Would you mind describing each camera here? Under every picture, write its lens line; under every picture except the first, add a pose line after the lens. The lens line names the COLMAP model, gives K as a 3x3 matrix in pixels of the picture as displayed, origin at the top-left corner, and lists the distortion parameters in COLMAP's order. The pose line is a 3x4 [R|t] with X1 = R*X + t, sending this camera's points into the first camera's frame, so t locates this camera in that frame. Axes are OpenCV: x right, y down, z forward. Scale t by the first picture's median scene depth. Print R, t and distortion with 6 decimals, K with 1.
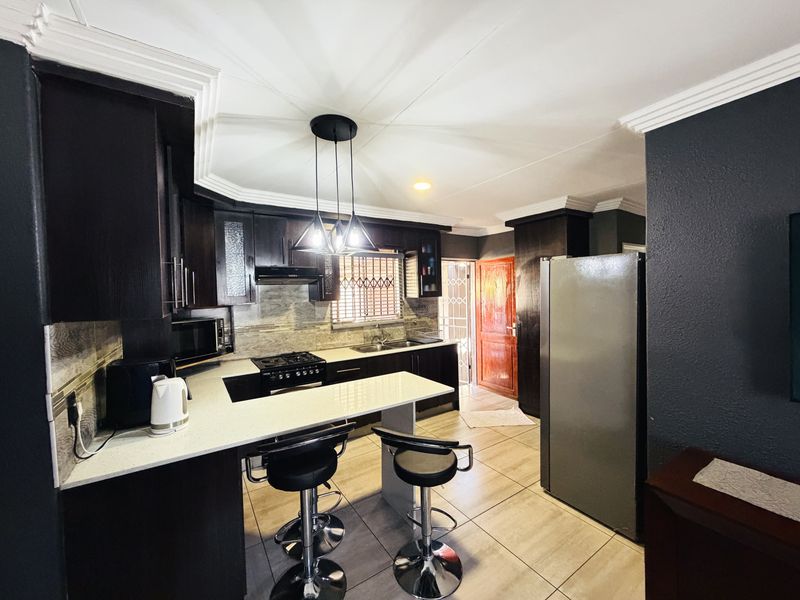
lens RADIAL K [[319.3, 0, 396.5], [0, 319.3, 299.2], [0, 0, 1]] dist [-0.000504, -0.000227]
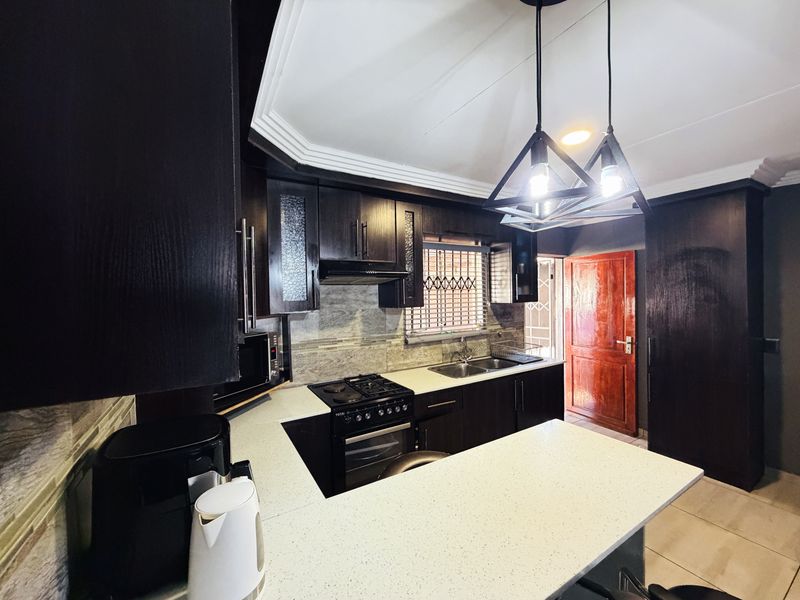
lens RADIAL K [[319.3, 0, 396.5], [0, 319.3, 299.2], [0, 0, 1]] dist [-0.000504, -0.000227]
pose [[0.999153, 0.007128, -0.040536, -0.194828], [-0.007396, 0.999952, -0.006486, -0.007701], [0.040488, 0.006780, 0.999157, 0.237711]]
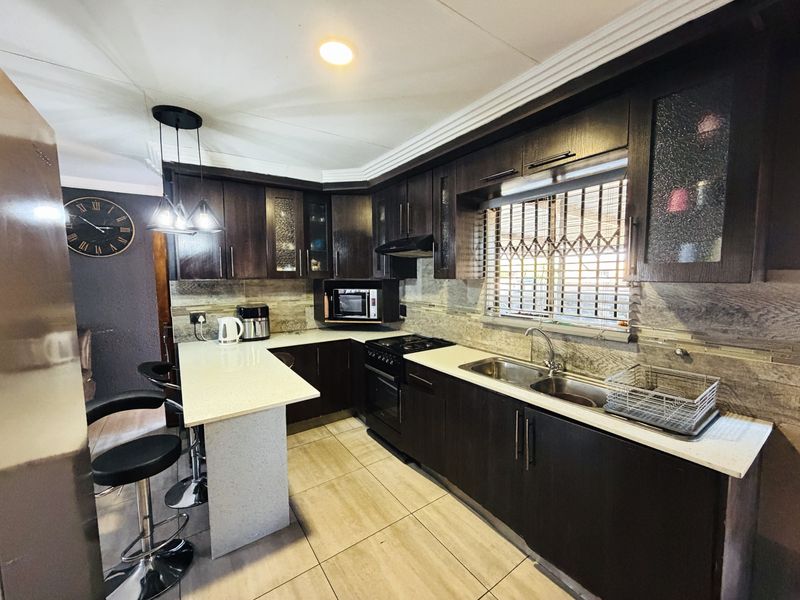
lens RADIAL K [[319.3, 0, 396.5], [0, 319.3, 299.2], [0, 0, 1]] dist [-0.000504, -0.000227]
pose [[0.030338, 0.104681, -0.994043, 0.453861], [-0.015779, 0.994427, 0.104239, -0.020396], [0.999415, 0.012523, 0.031821, 0.799262]]
